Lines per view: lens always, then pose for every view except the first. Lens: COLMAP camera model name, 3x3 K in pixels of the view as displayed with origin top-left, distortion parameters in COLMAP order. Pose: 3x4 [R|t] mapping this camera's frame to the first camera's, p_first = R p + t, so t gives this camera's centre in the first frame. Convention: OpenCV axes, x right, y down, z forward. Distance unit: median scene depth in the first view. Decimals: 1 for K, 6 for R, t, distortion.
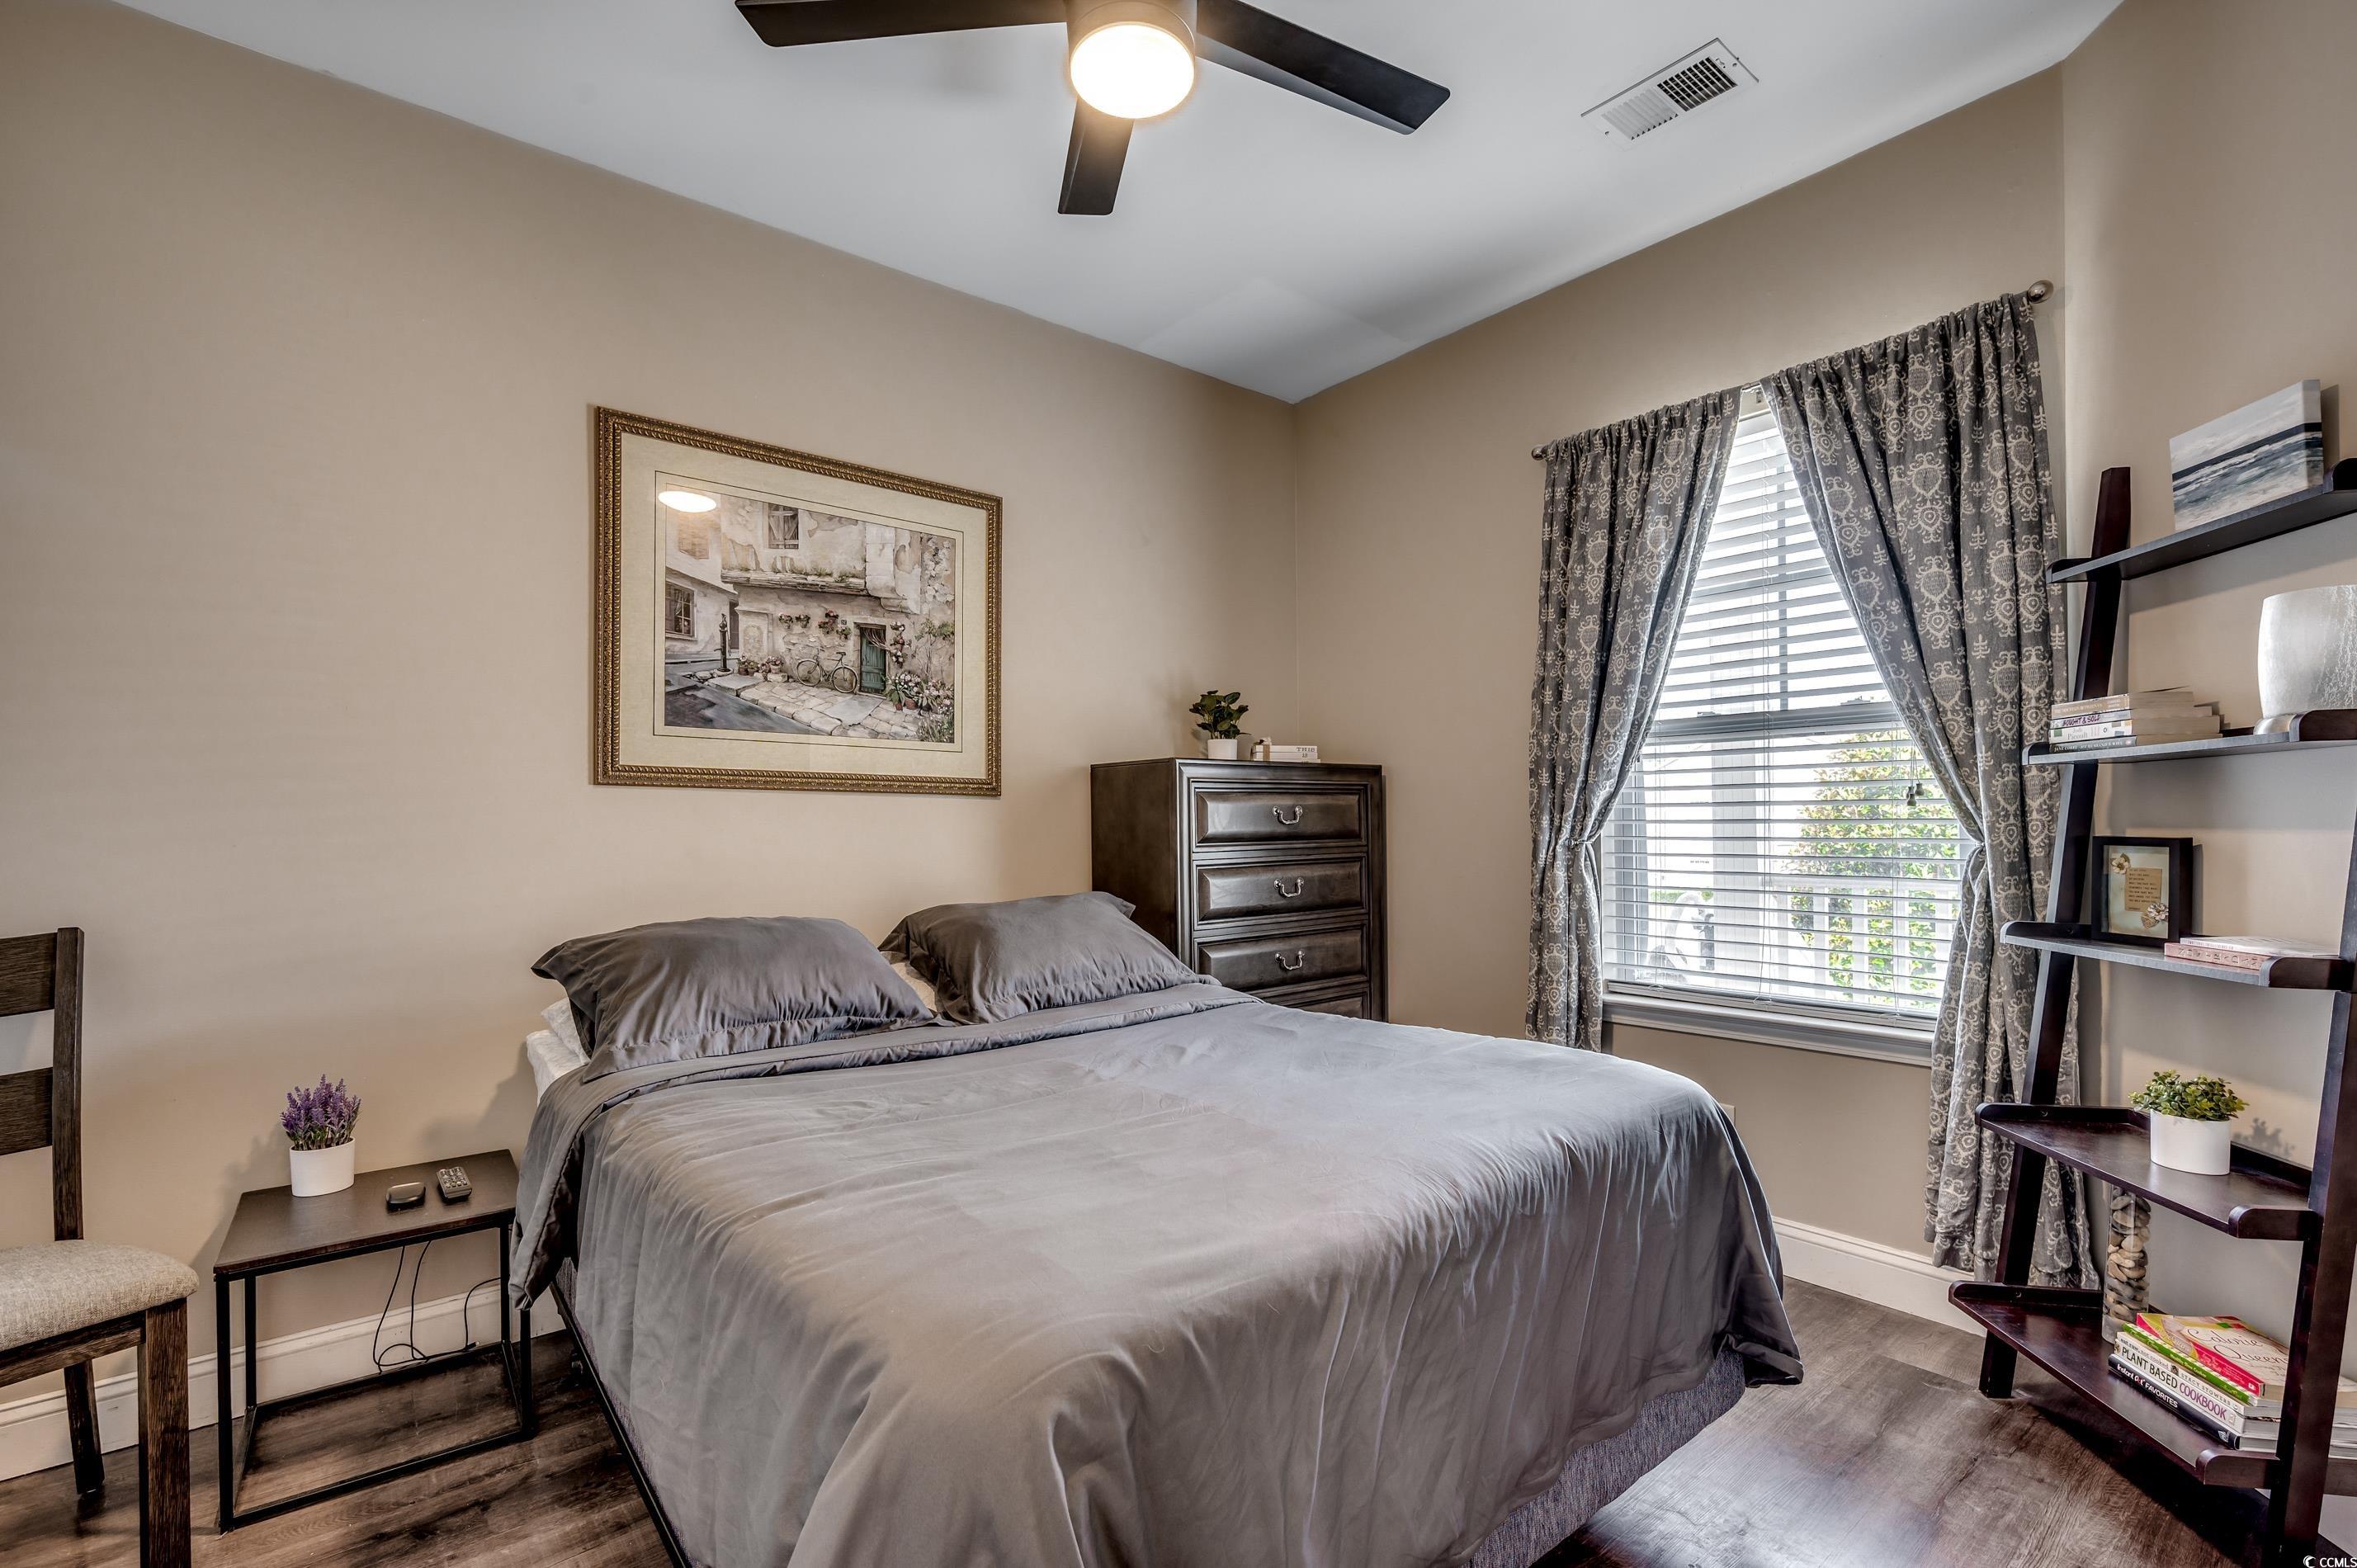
lens RADIAL K [[1049.5, 0, 1190.0], [0, 1049.5, 820.0], [0, 0, 1]] dist [0.000547, 0.000328]
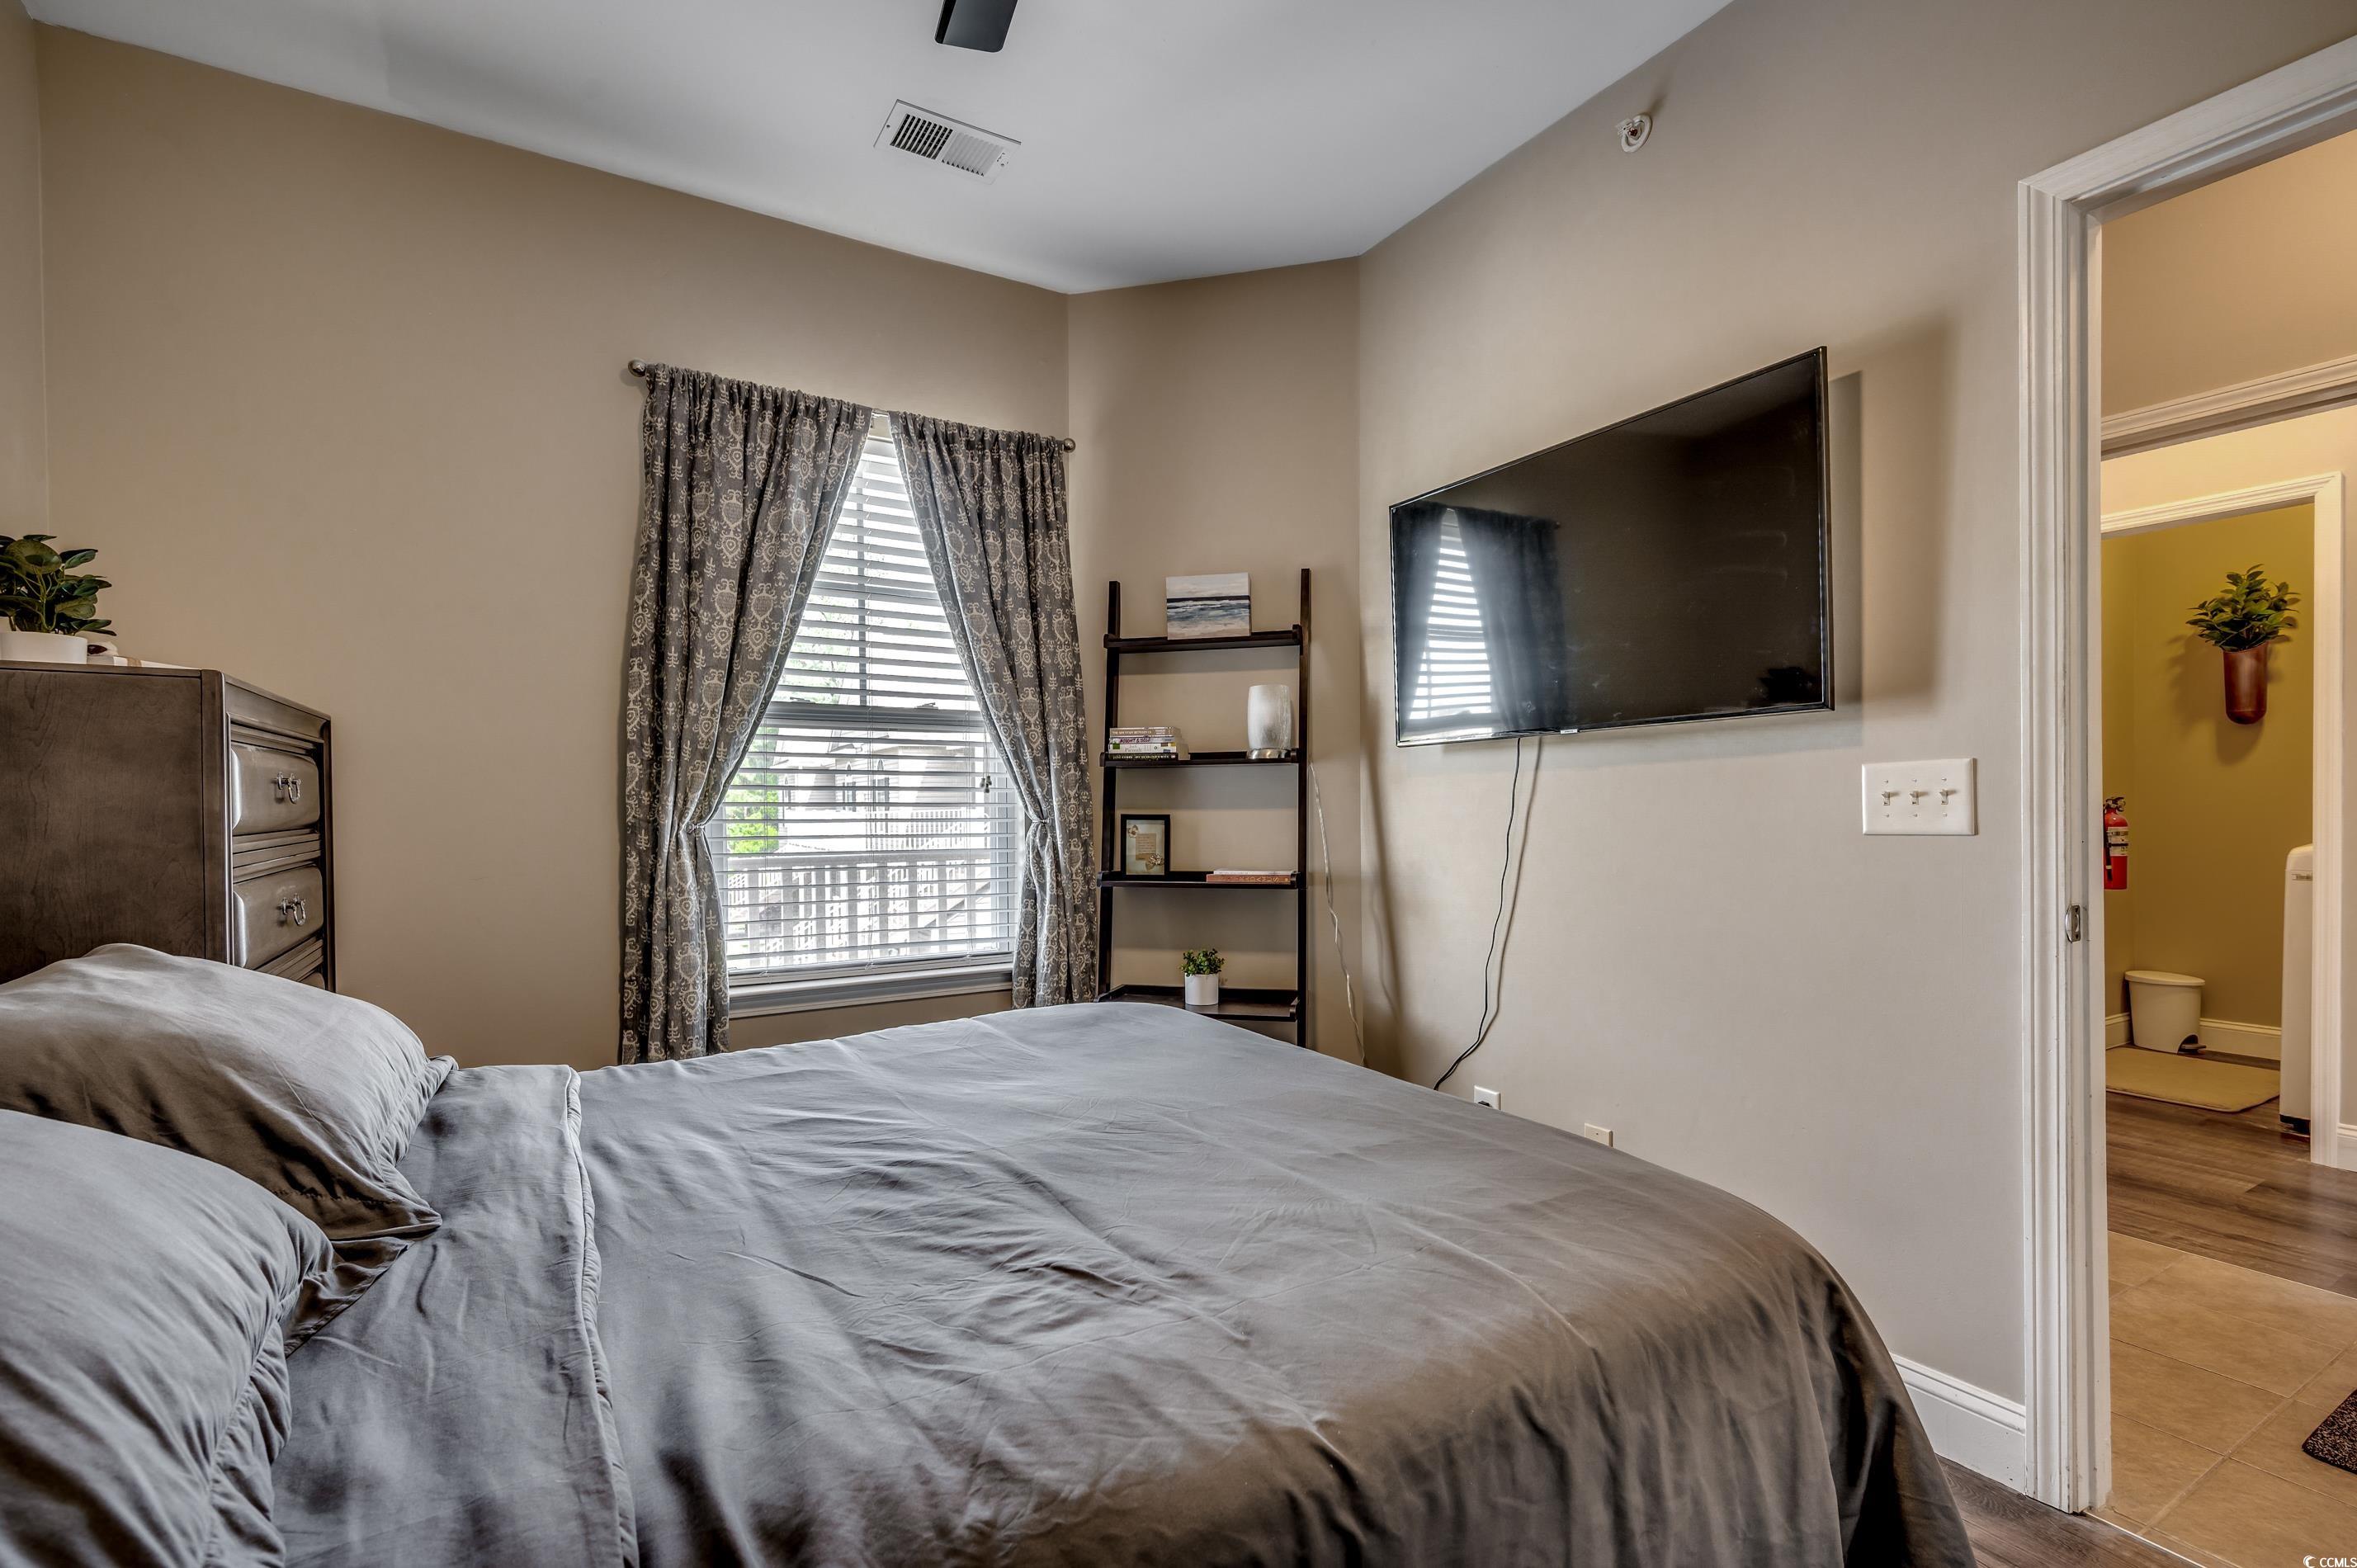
lens RADIAL K [[1049.5, 0, 1190.0], [0, 1049.5, 820.0], [0, 0, 1]] dist [0.000547, 0.000328]
pose [[0.145391, -0.004466, 0.989364, -0.543878], [-0.000670, 0.999989, 0.004612, 0.013297], [-0.989374, -0.001333, 0.145387, 0.538873]]
